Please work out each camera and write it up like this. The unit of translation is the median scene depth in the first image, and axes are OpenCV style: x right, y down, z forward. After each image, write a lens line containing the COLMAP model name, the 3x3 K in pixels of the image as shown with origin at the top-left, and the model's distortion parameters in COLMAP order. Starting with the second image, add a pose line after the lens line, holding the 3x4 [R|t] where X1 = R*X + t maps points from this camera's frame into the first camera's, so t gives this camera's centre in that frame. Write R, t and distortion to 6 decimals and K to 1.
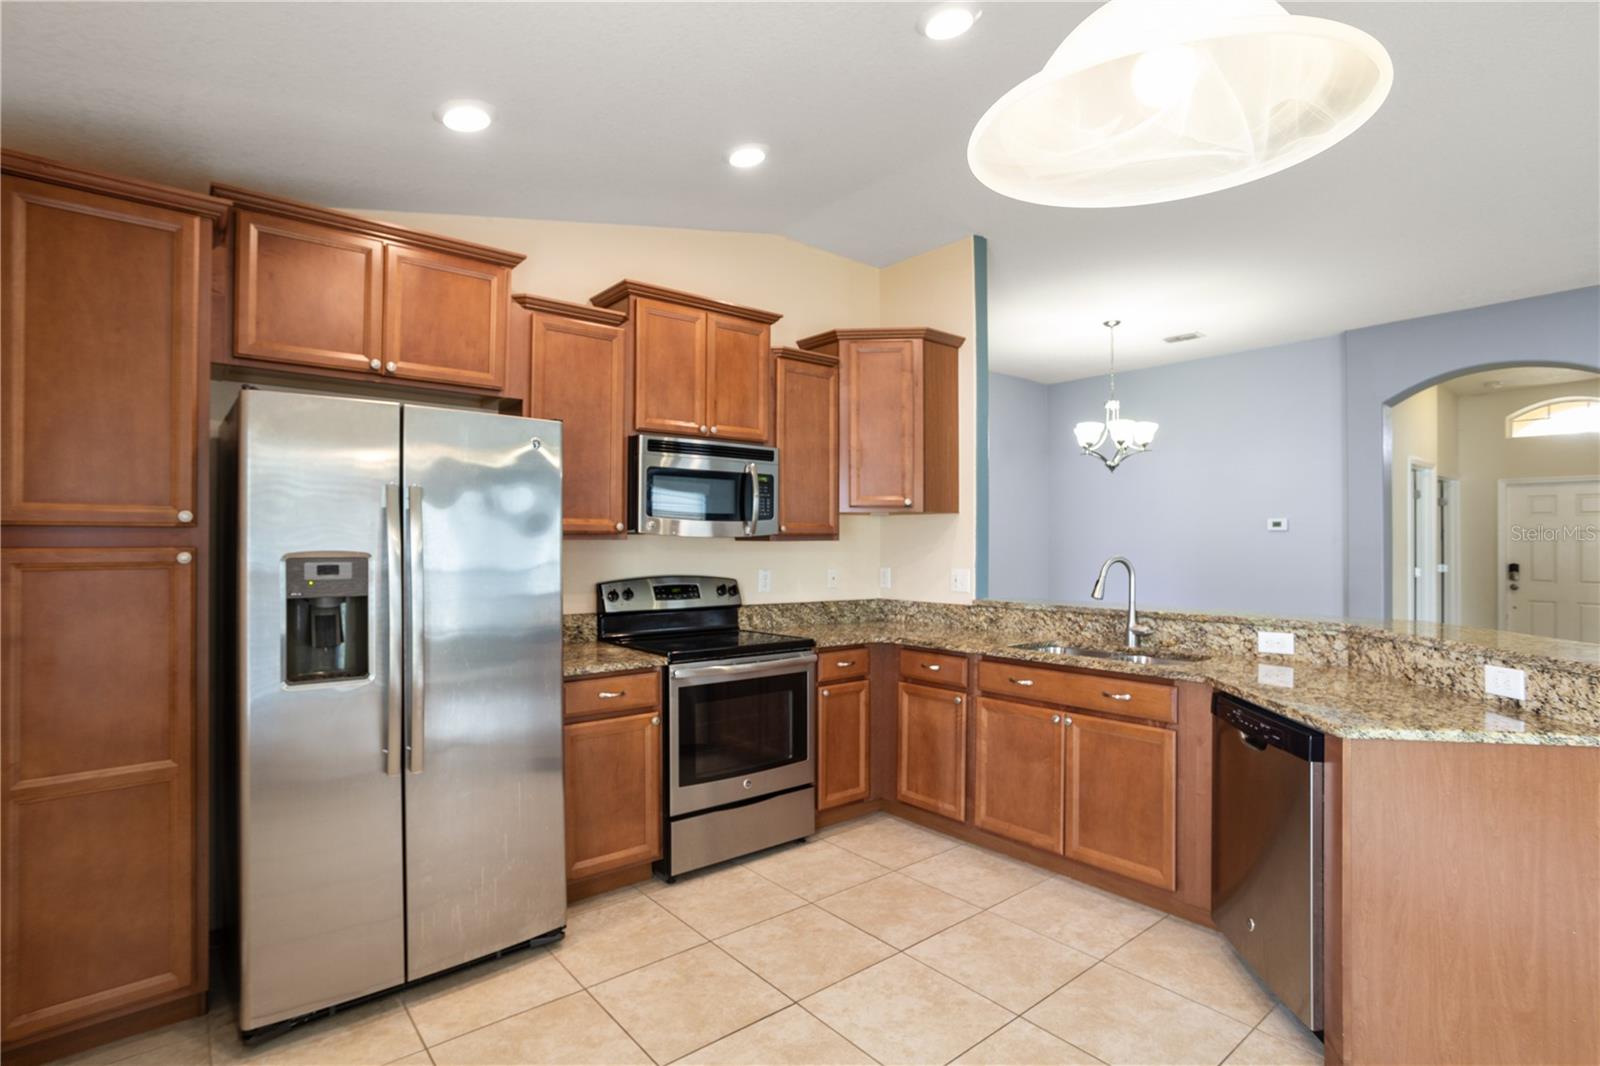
lens RADIAL K [[785.7, 0, 784.0], [0, 785.7, 532.7], [0, 0, 1]] dist [-0.062037, 0.036964]
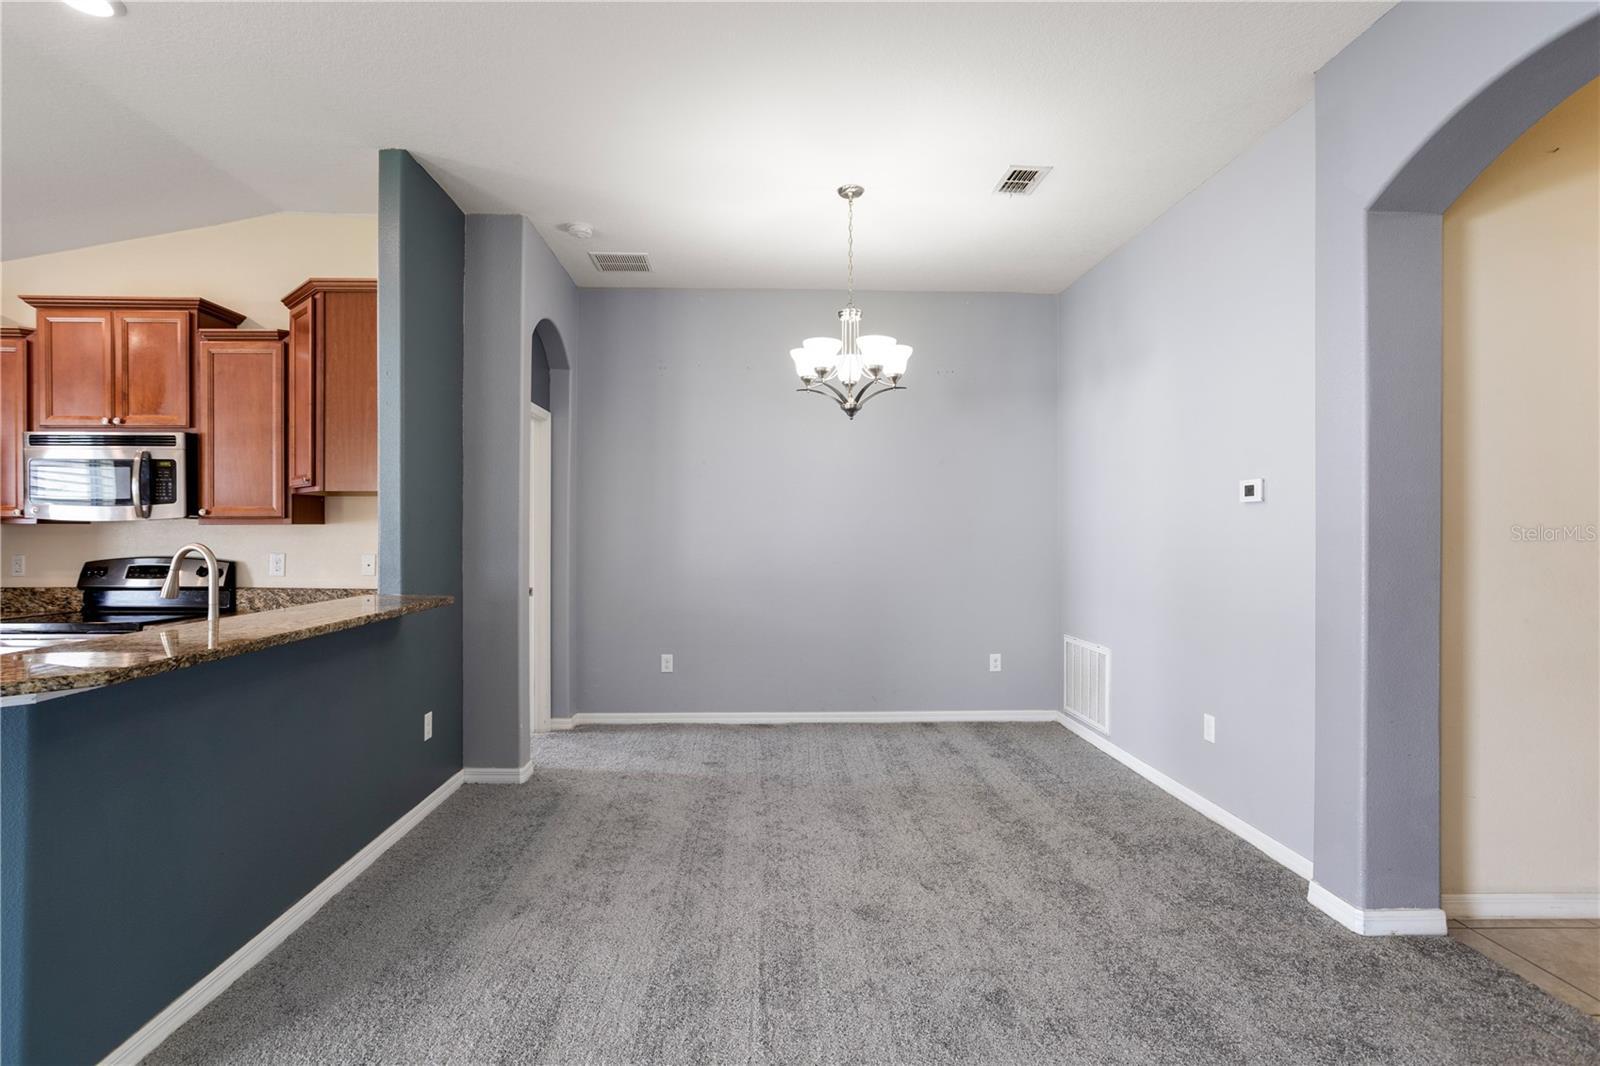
lens RADIAL K [[785.7, 0, 784.0], [0, 785.7, 532.7], [0, 0, 1]] dist [-0.062037, 0.036964]
pose [[0.793103, 0.001159, -0.609086, 1.280573], [0.007797, 0.999897, 0.012055, 0.016241], [0.609037, -0.014310, 0.793013, 0.733421]]
